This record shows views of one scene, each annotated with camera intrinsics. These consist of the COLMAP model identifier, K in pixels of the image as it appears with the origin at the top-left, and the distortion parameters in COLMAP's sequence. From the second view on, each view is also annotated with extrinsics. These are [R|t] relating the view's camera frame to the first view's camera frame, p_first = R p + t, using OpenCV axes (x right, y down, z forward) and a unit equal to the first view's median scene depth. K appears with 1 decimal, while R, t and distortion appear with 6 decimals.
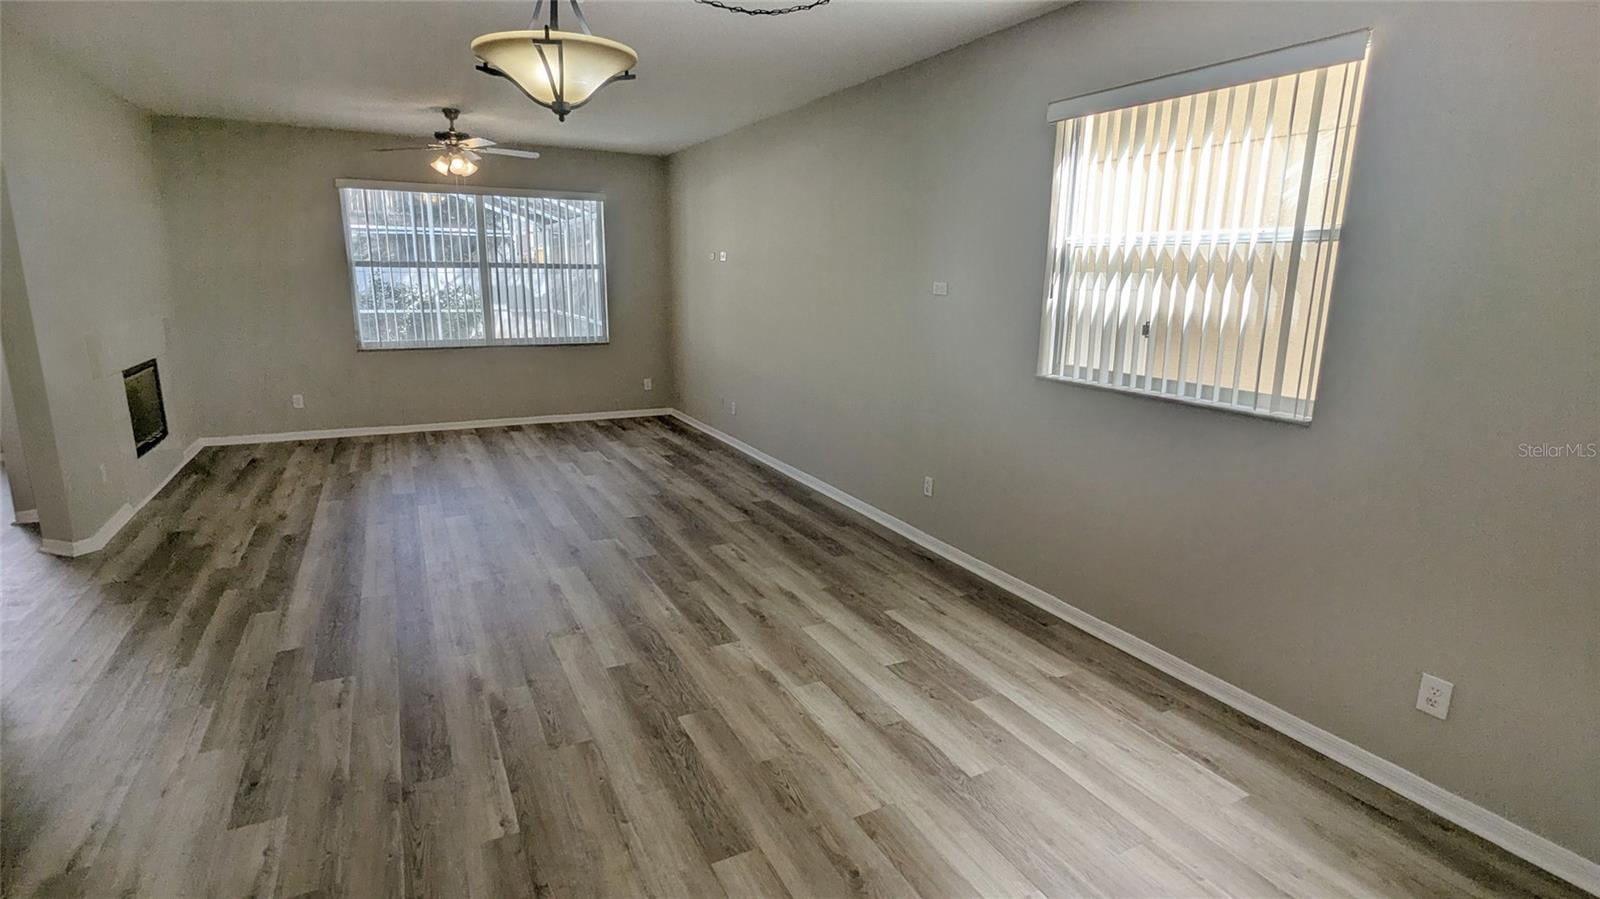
lens RADIAL K [[754.5, 0, 800.9], [0, 754.5, 441.6], [0, 0, 1]] dist [0.006549, 0.000335]
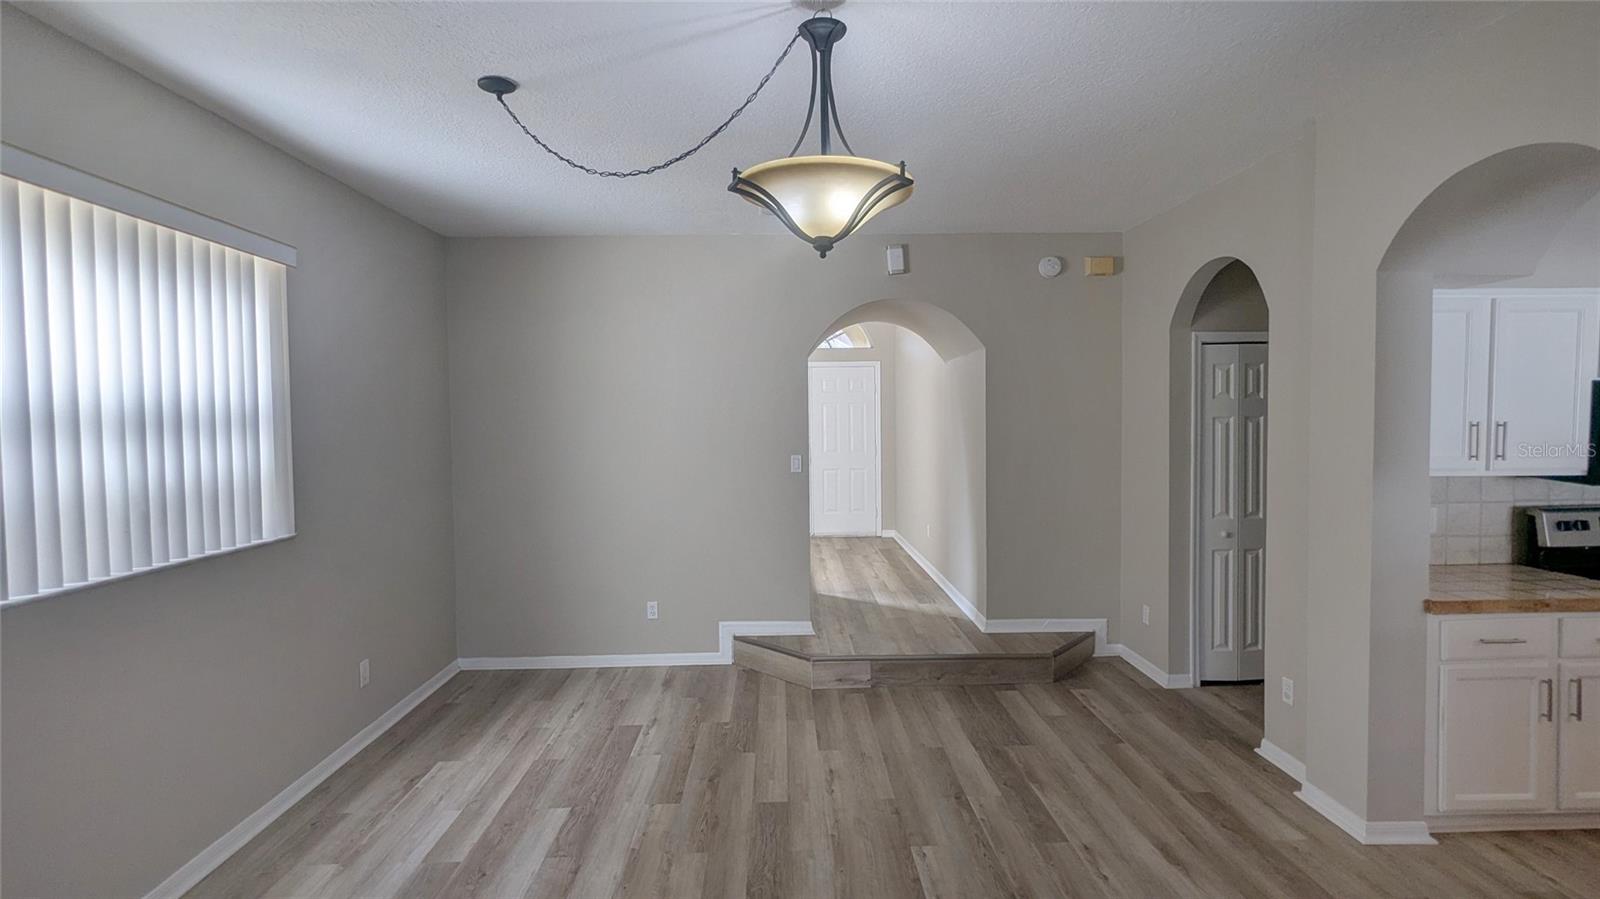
lens RADIAL K [[754.5, 0, 799.0], [0, 754.5, 443.7], [0, 0, 1]] dist [0.006549, 0.000335]
pose [[-0.893998, -0.020864, 0.447585, -0.681878], [0.096652, 0.966419, 0.238101, -0.417151], [-0.437522, 0.256122, -0.861960, 1.800026]]
